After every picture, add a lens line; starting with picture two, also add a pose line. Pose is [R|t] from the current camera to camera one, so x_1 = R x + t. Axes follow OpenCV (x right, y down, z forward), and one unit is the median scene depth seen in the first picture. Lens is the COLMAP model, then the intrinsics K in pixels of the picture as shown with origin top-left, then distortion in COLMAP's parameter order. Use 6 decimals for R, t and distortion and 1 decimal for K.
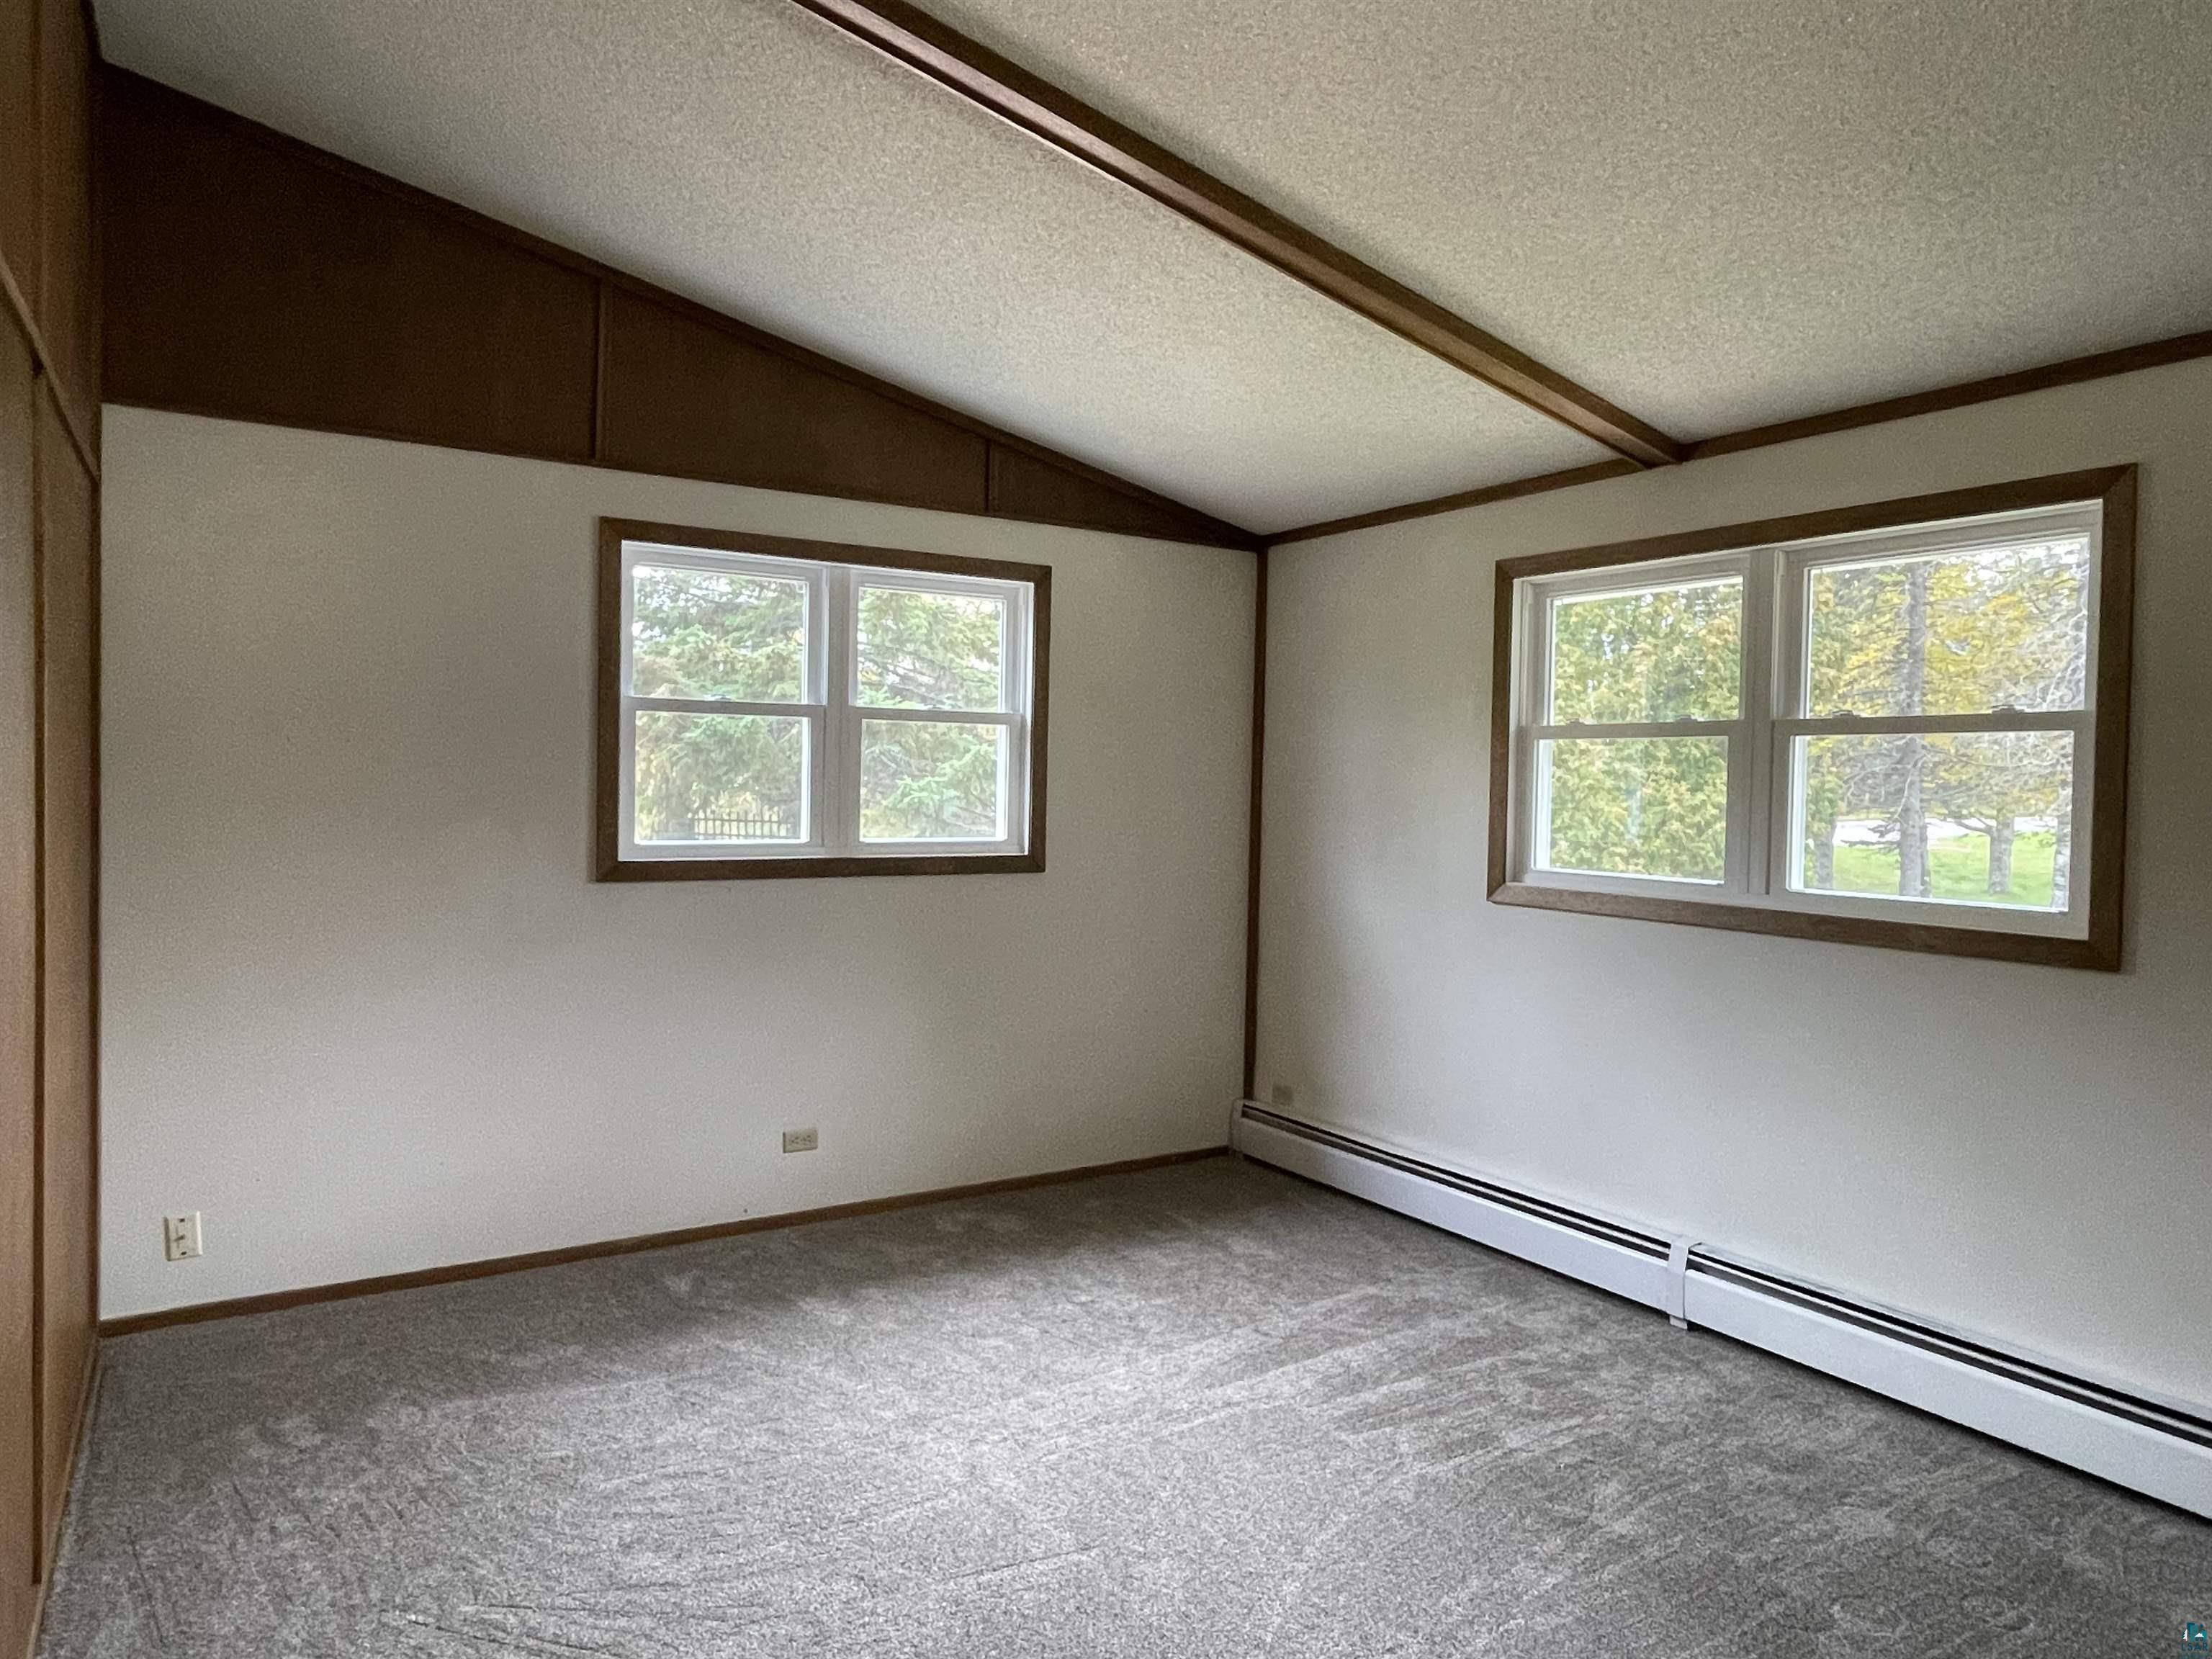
lens RADIAL K [[1424.0, 0, 1104.9], [0, 1424.0, 801.5], [0, 0, 1]] dist [-0.001980, -0.001733]
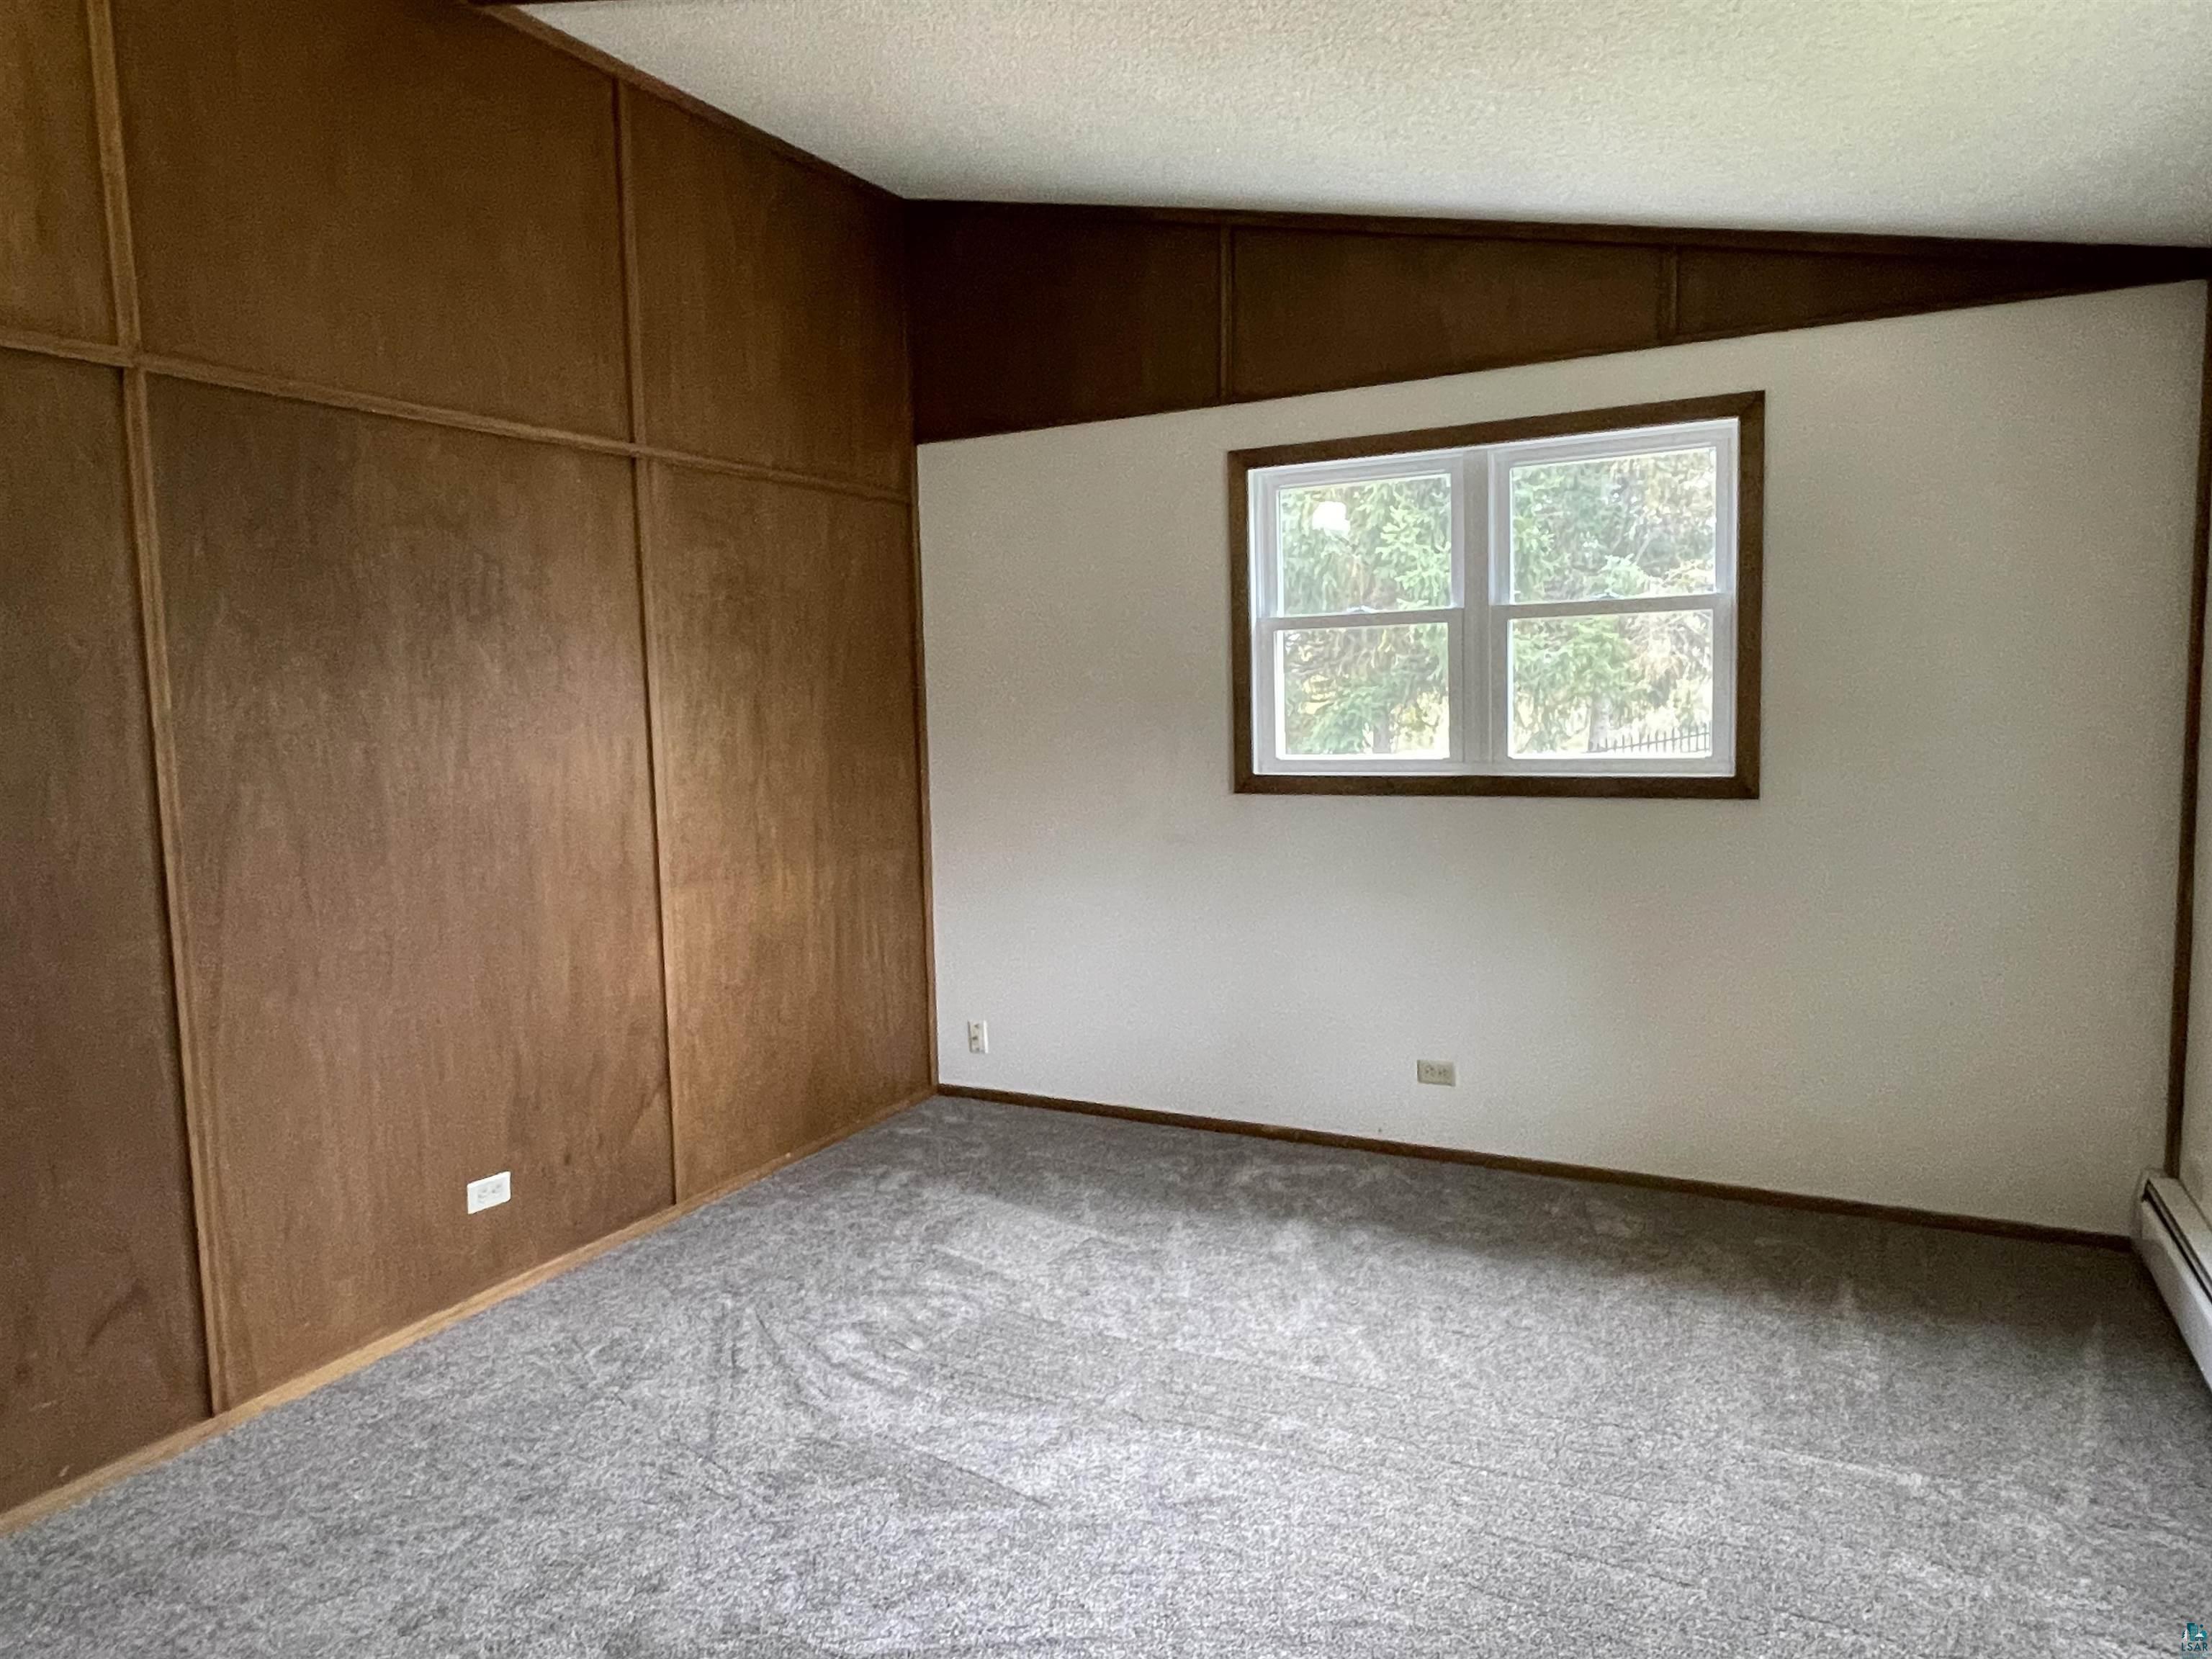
lens RADIAL K [[1391.0, 0, 1102.4], [0, 1391.0, 815.1], [0, 0, 1]] dist [-0.004458, -0.002754]
pose [[0.487489, 0.041756, -0.872130, 0.476998], [0.019250, 0.998099, 0.058547, 0.008375], [0.872917, -0.045330, 0.485758, 0.364761]]
